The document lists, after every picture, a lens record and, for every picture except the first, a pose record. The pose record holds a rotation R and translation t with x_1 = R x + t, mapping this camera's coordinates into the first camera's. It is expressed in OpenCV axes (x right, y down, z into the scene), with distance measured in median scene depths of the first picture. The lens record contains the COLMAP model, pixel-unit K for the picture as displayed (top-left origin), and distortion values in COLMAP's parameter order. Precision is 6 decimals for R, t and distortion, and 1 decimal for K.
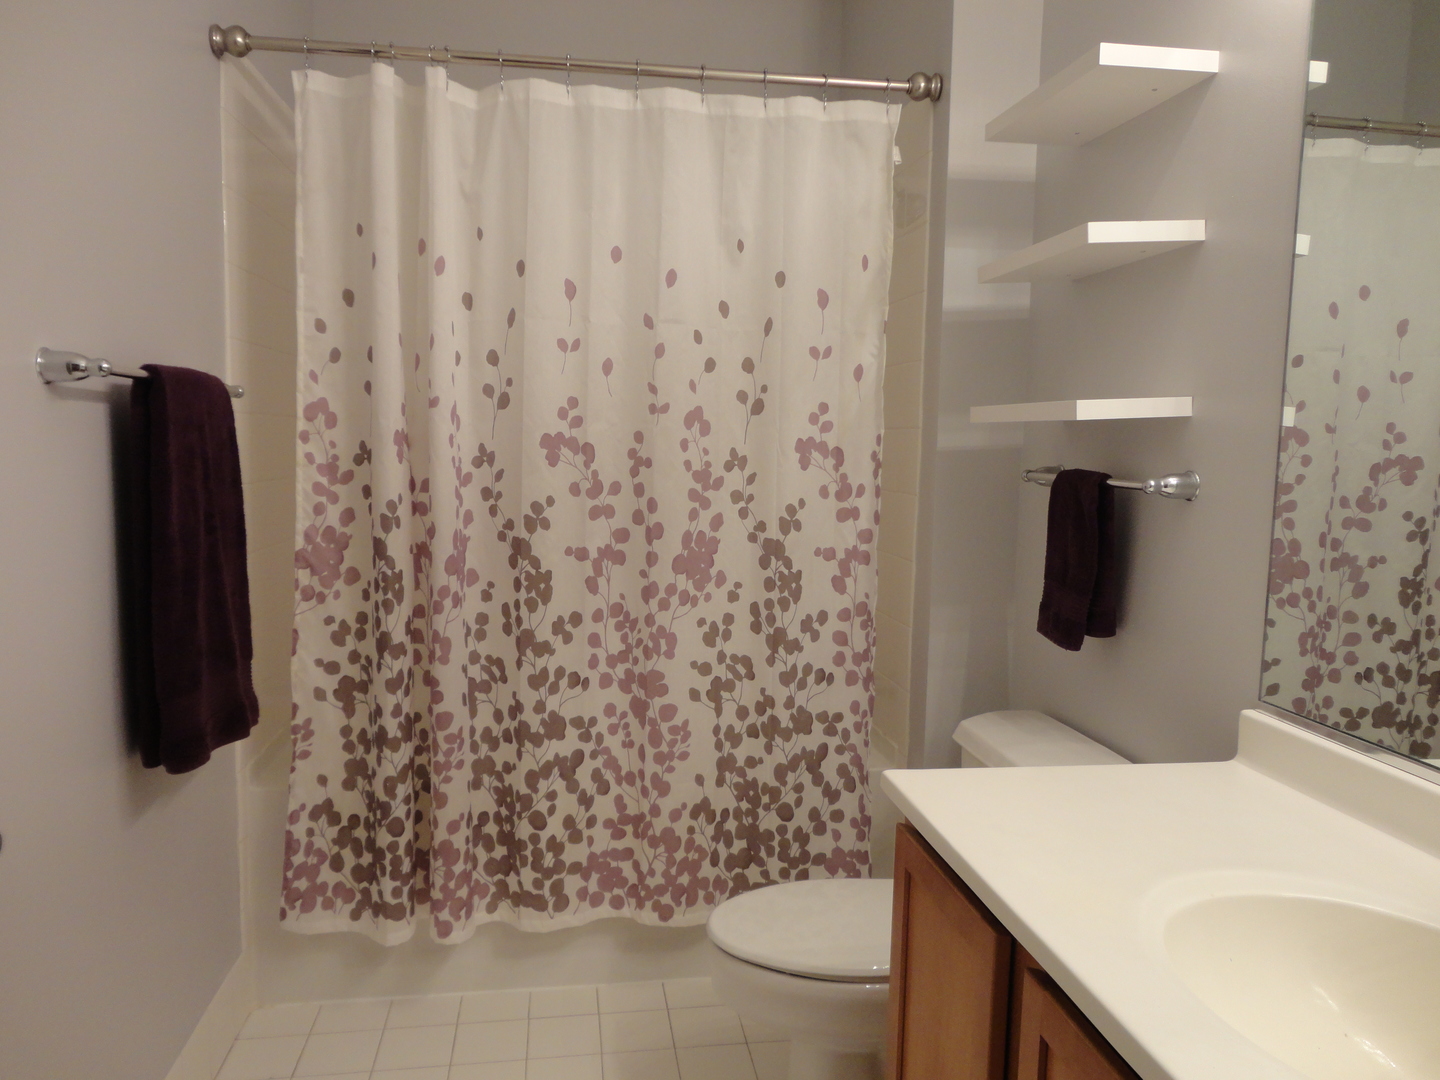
lens RADIAL K [[1068.4, 0, 716.1], [0, 1068.4, 538.0], [0, 0, 1]] dist [-0.003268, 0.010080]
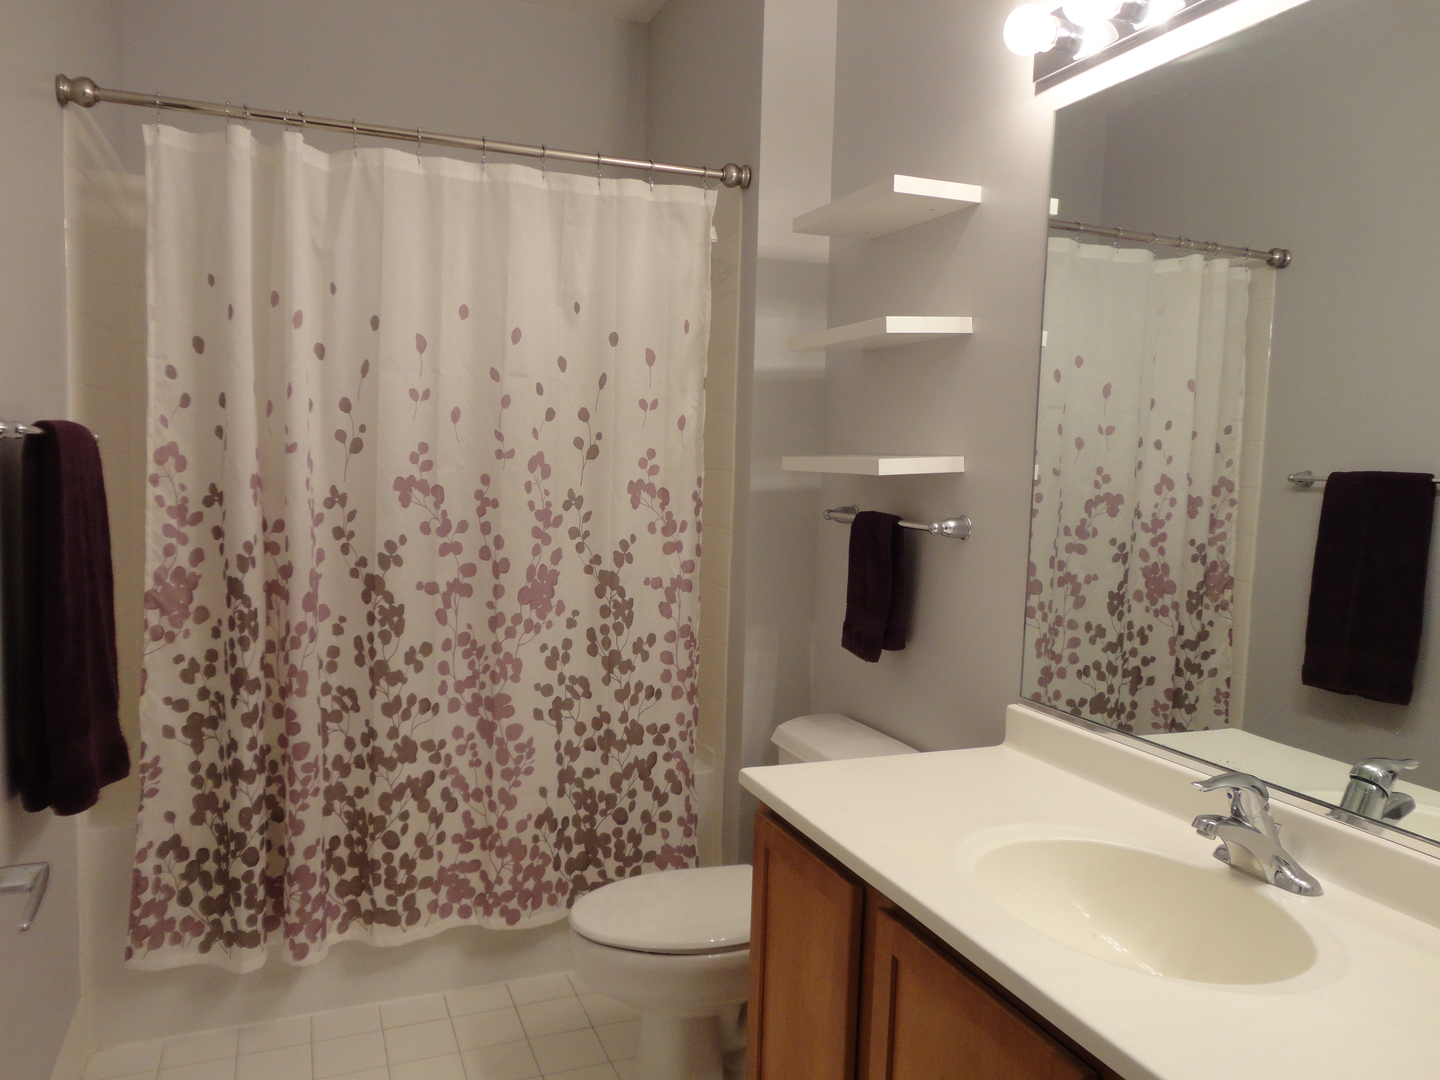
lens RADIAL K [[1068.4, 0, 725.8], [0, 1068.4, 542.3], [0, 0, 1]] dist [-0.003268, 0.010080]
pose [[0.972401, -0.011708, 0.233021, -0.087491], [0.013823, 0.999877, -0.007445, -0.018943], [-0.232905, 0.010461, 0.972443, -0.112227]]
